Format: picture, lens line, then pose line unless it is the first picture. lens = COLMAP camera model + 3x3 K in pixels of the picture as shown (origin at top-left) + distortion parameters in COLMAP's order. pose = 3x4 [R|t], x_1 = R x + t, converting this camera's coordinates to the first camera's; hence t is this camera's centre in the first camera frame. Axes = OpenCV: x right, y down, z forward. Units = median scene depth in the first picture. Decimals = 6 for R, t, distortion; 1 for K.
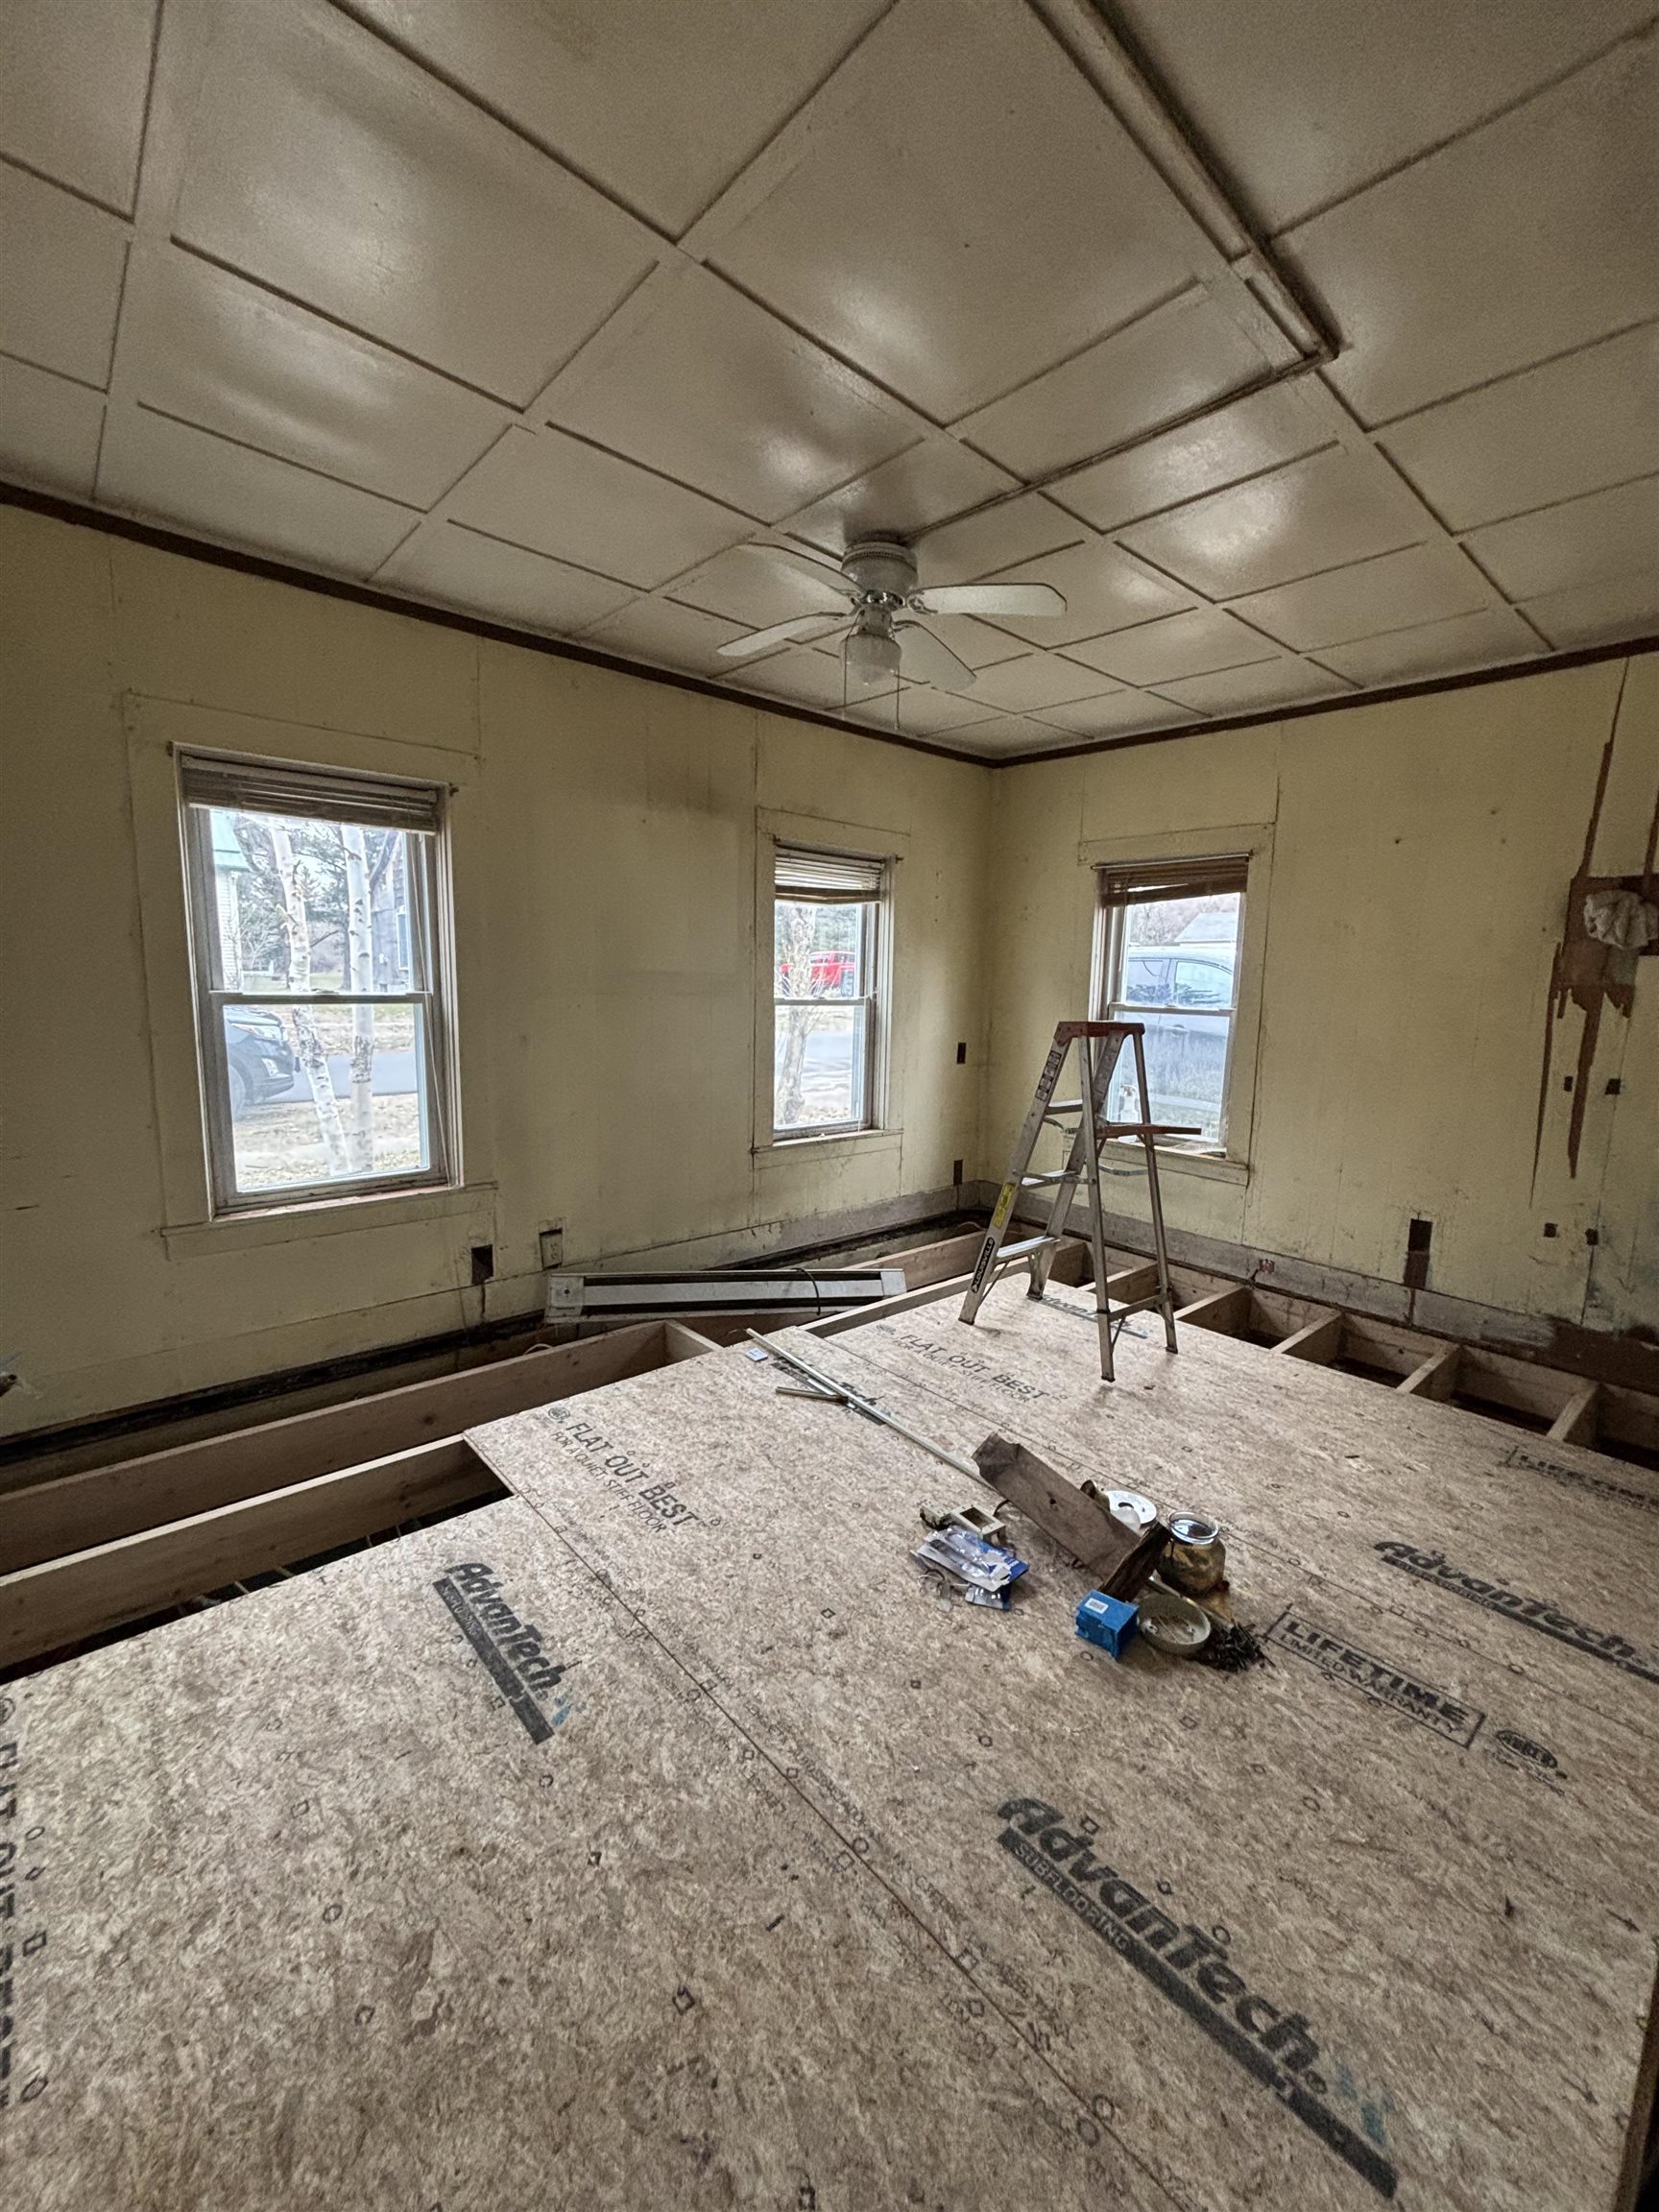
lens RADIAL K [[885.9, 0, 832.9], [0, 885.9, 1100.7], [0, 0, 1]] dist [0.003922, -0.002169]
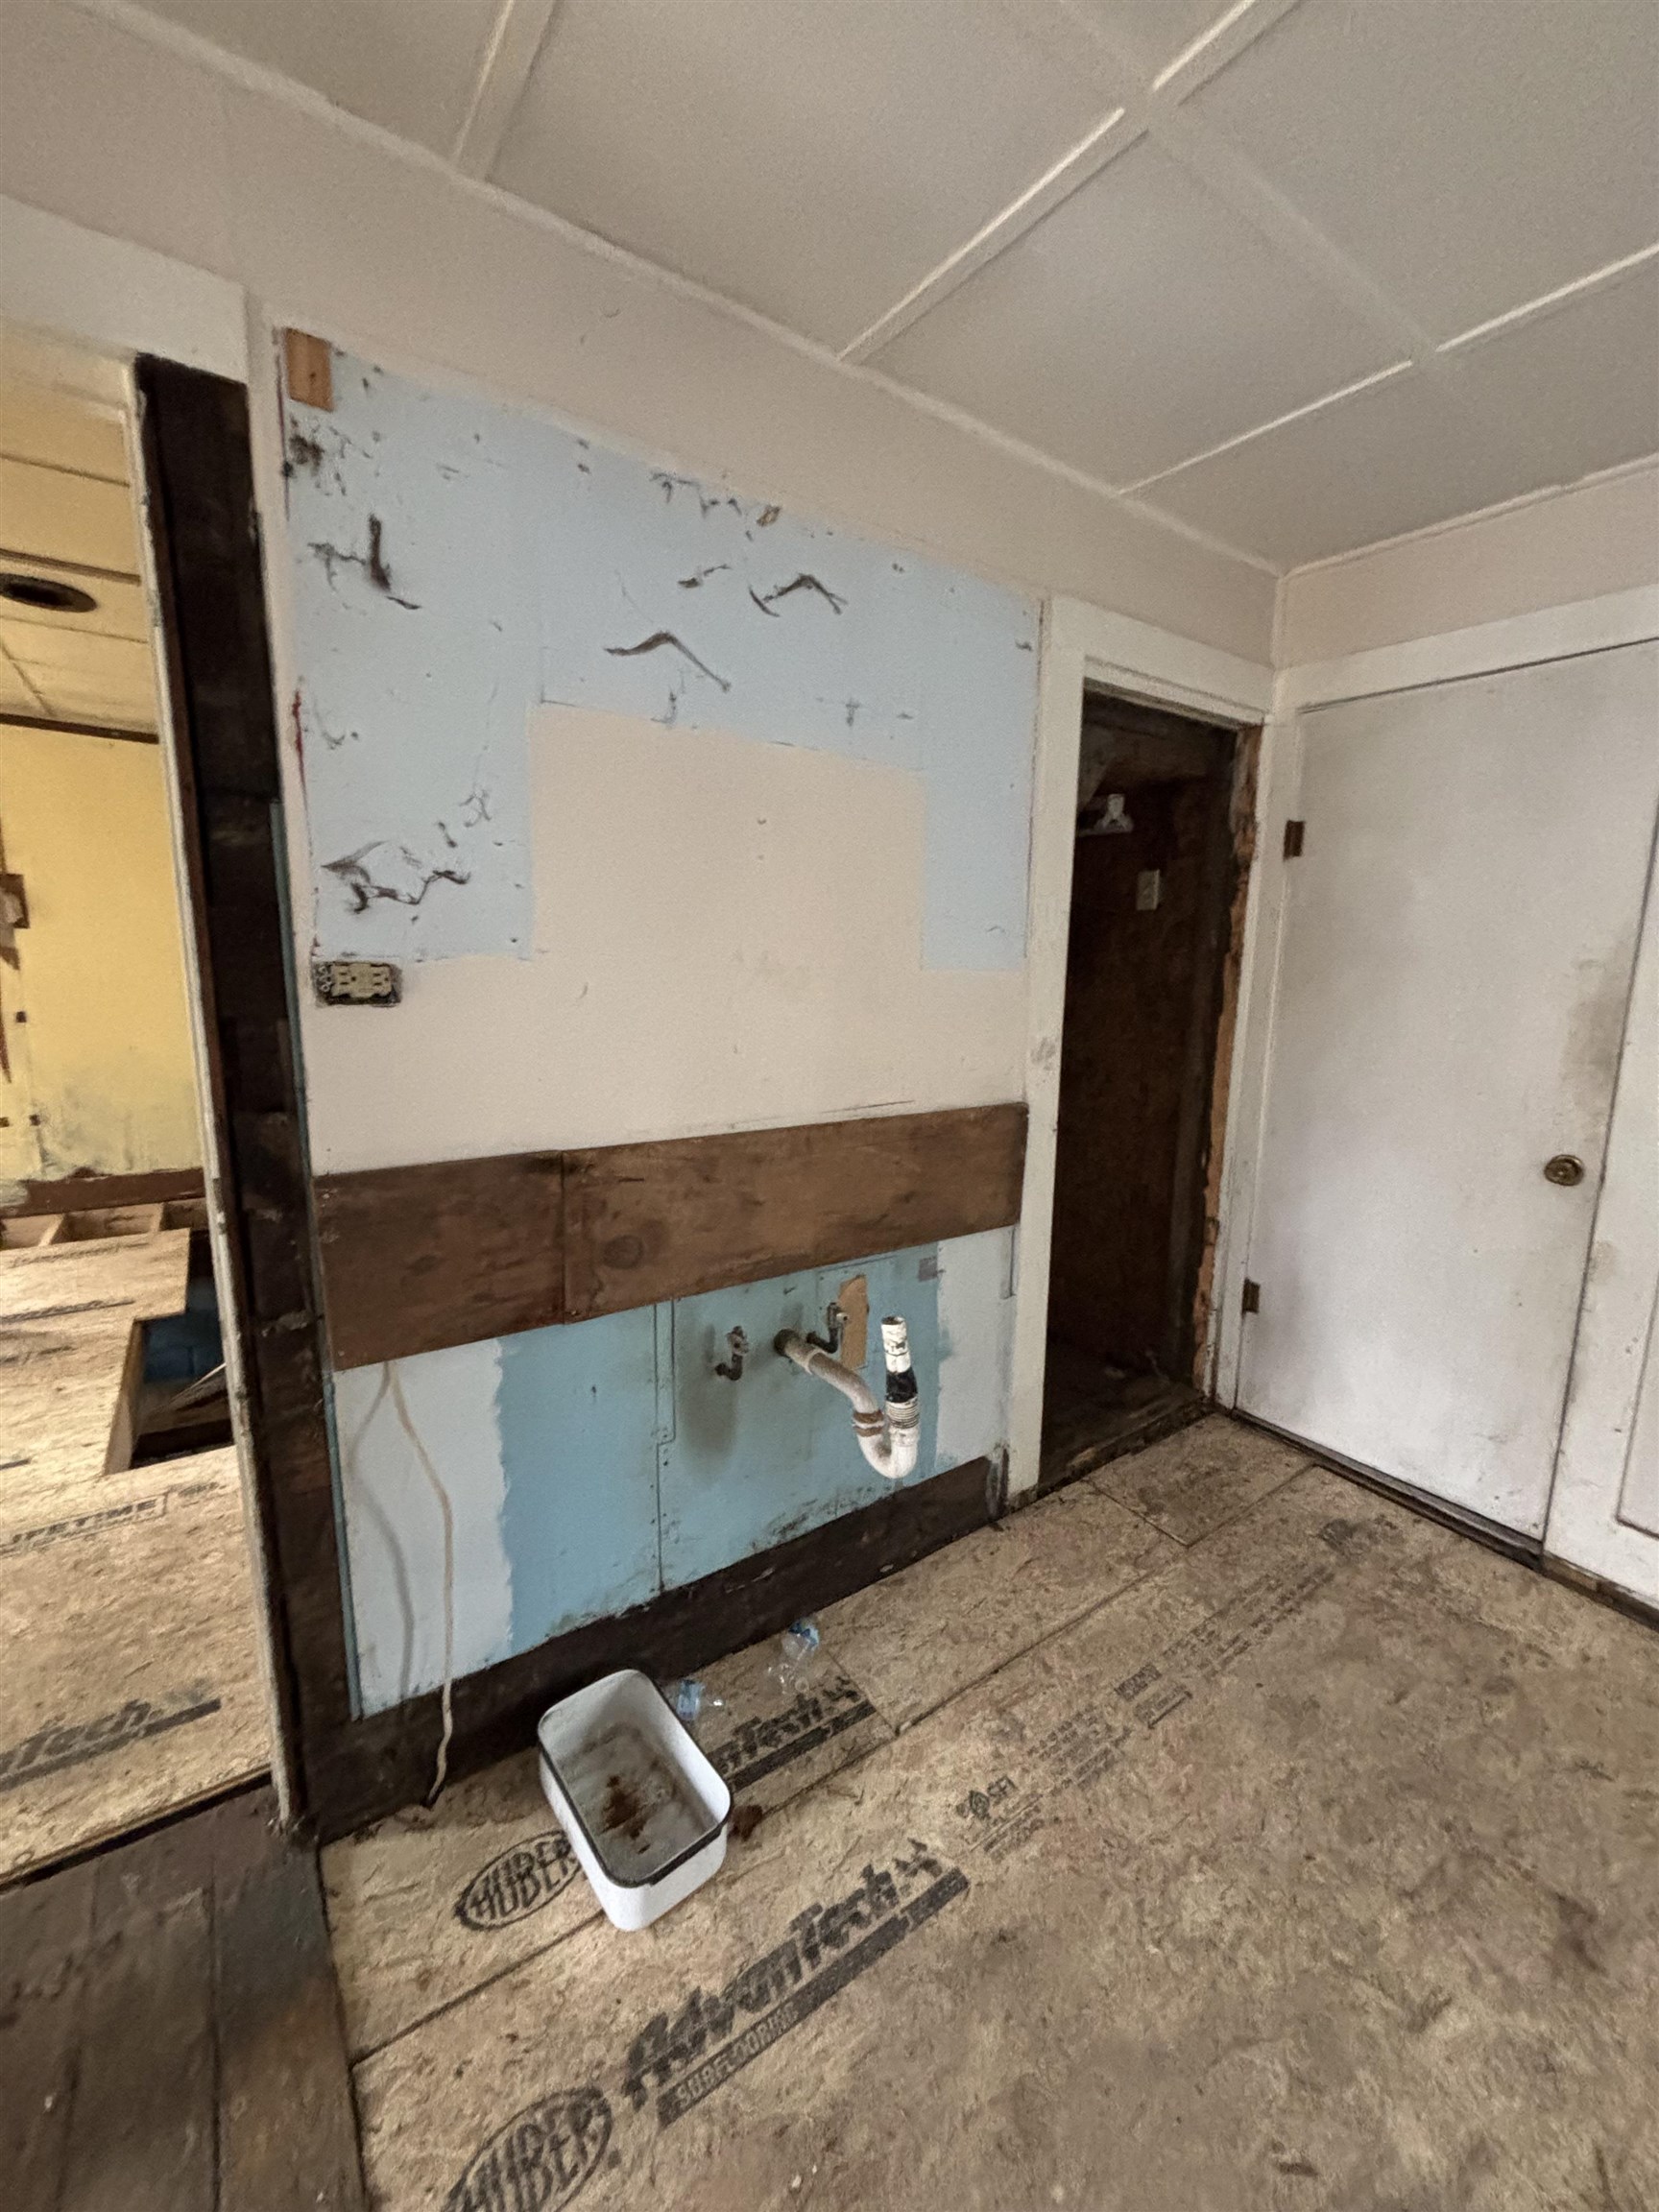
lens RADIAL K [[885.9, 0, 830.8], [0, 885.9, 1103.5], [0, 0, 1]] dist [0.003922, -0.002169]
pose [[0.130778, -0.181990, 0.974565, -0.396012], [0.133310, 0.977308, 0.164614, 0.060932], [-0.982408, 0.108391, 0.152071, -0.517870]]
